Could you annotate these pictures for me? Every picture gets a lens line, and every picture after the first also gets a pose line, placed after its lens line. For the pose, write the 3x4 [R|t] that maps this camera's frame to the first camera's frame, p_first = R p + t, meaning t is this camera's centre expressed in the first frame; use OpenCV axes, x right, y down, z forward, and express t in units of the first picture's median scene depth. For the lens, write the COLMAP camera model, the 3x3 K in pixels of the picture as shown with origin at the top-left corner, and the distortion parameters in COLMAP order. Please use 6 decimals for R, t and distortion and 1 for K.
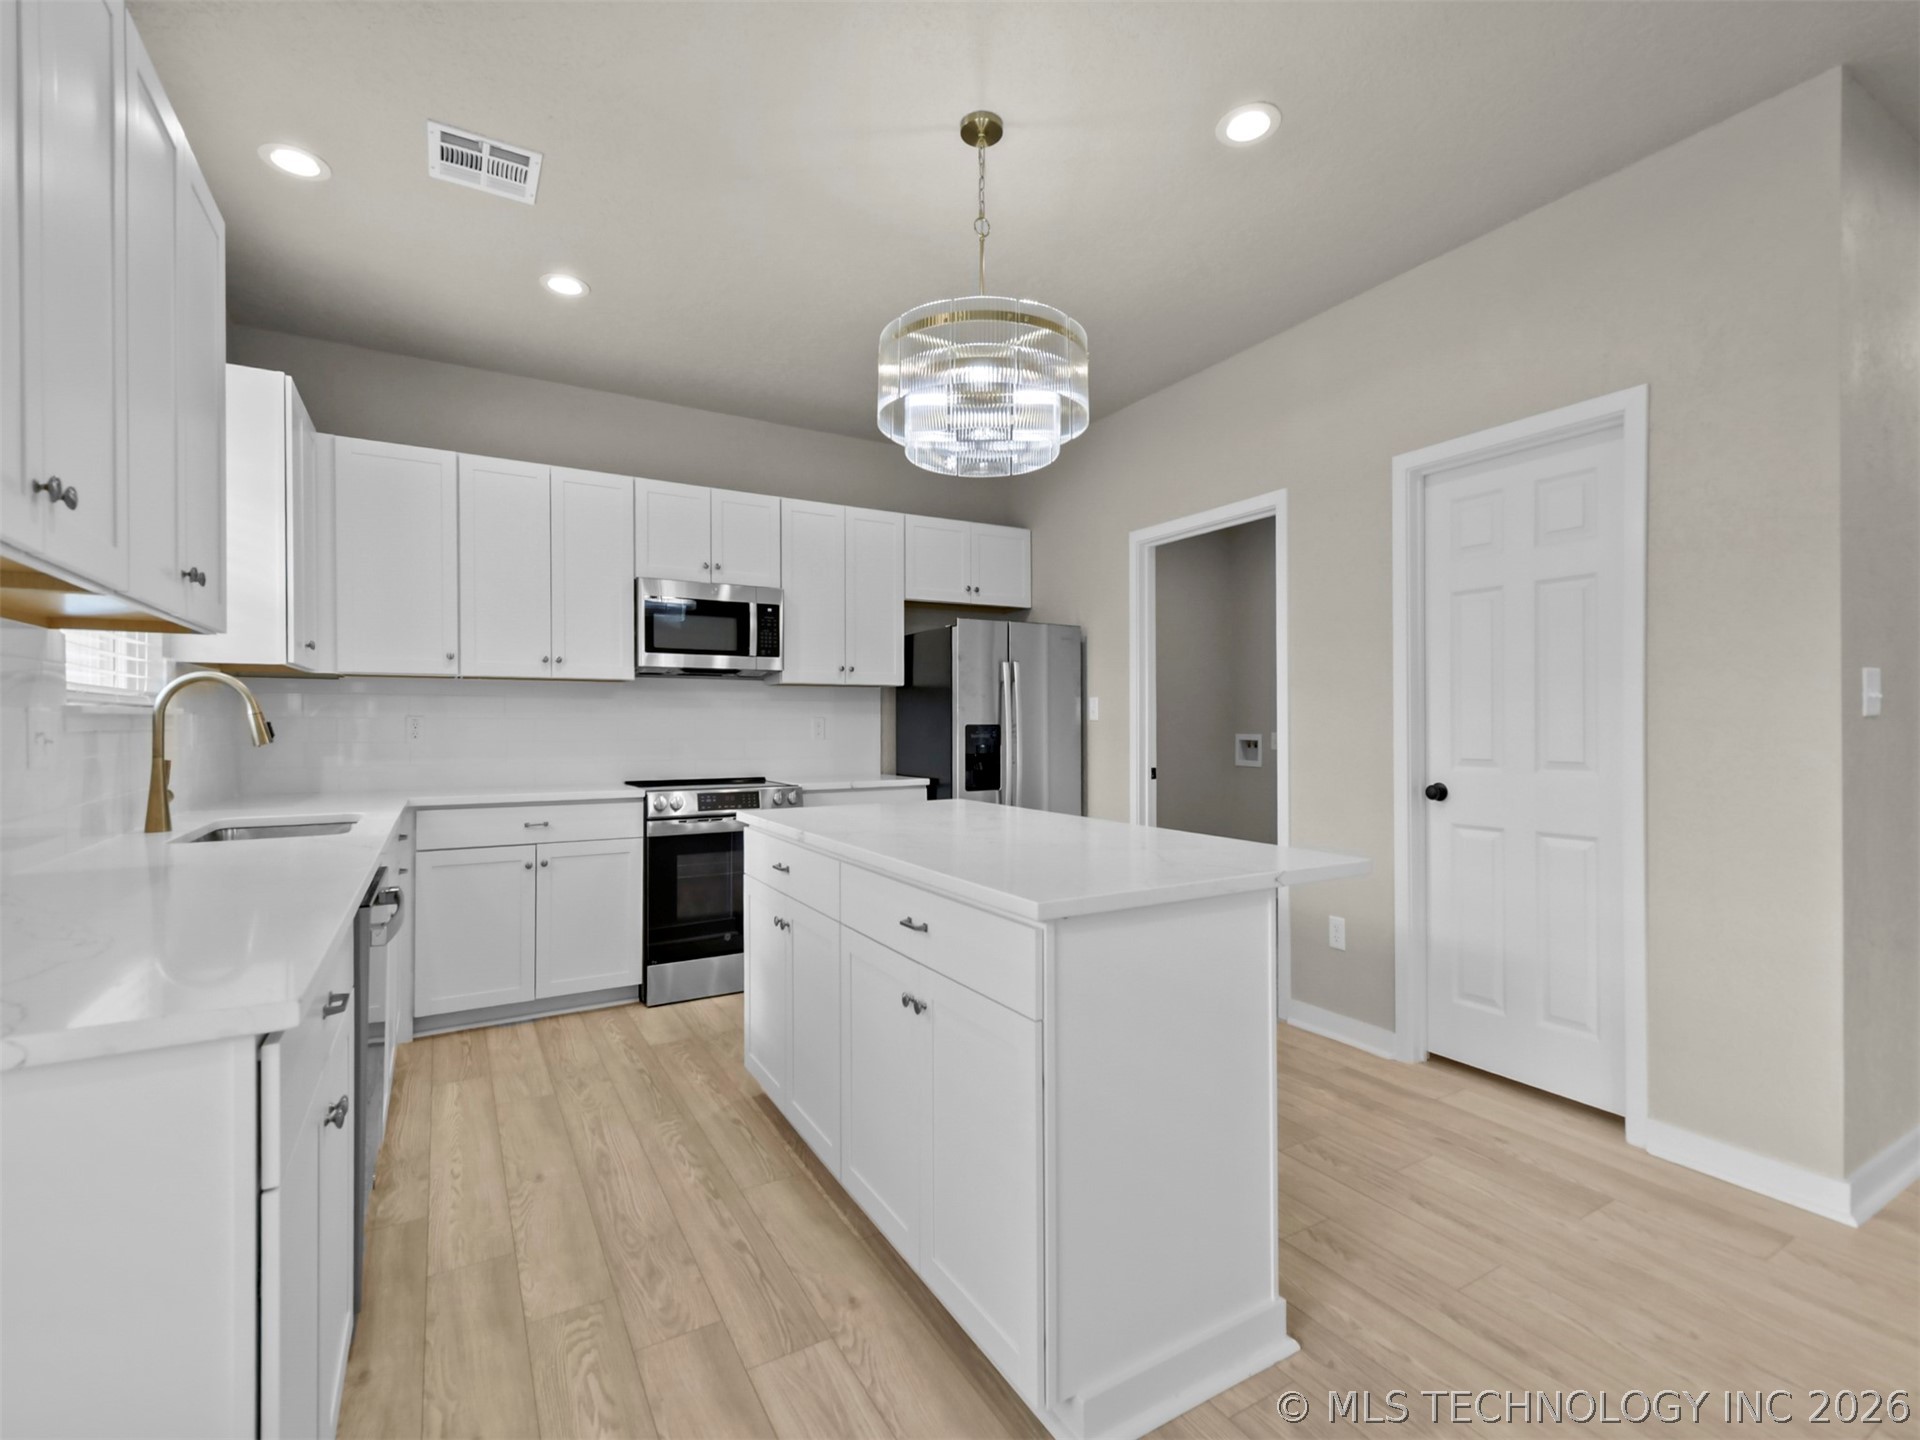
lens RADIAL K [[864.2, 0, 947.8], [0, 864.2, 721.2], [0, 0, 1]] dist [0.022595, 0.000111]
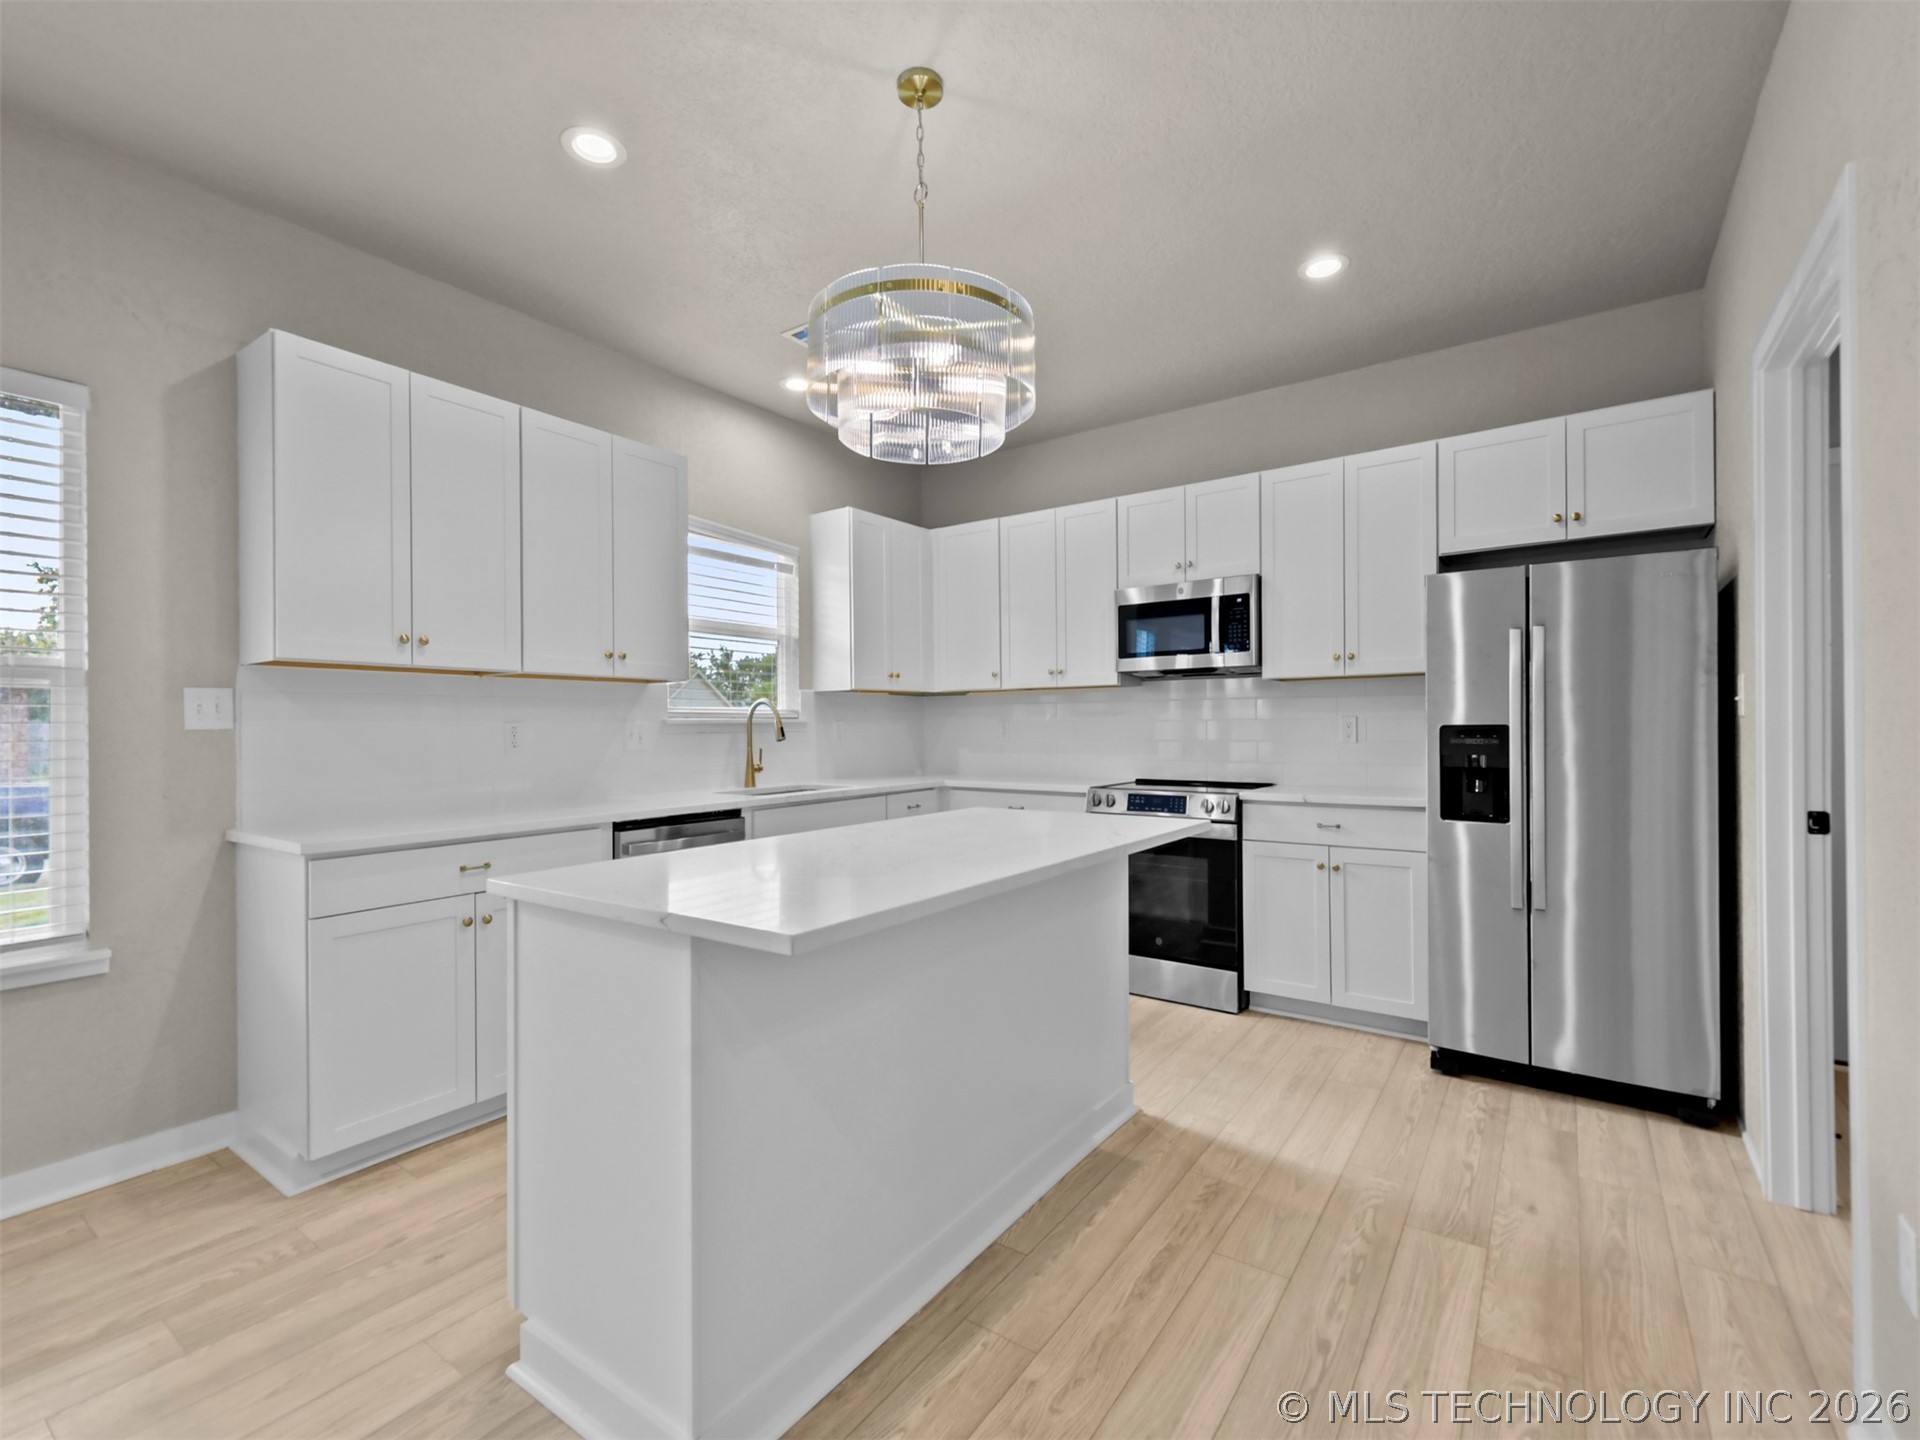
lens RADIAL K [[849.0, 0, 961.7], [0, 849.0, 728.6], [0, 0, 1]] dist [0.008928, 0.000035]
pose [[0.418857, 0.001368, -0.908051, 0.498960], [0.011309, 0.999913, 0.006723, -0.002181], [0.907982, -0.013085, 0.418805, 0.363493]]
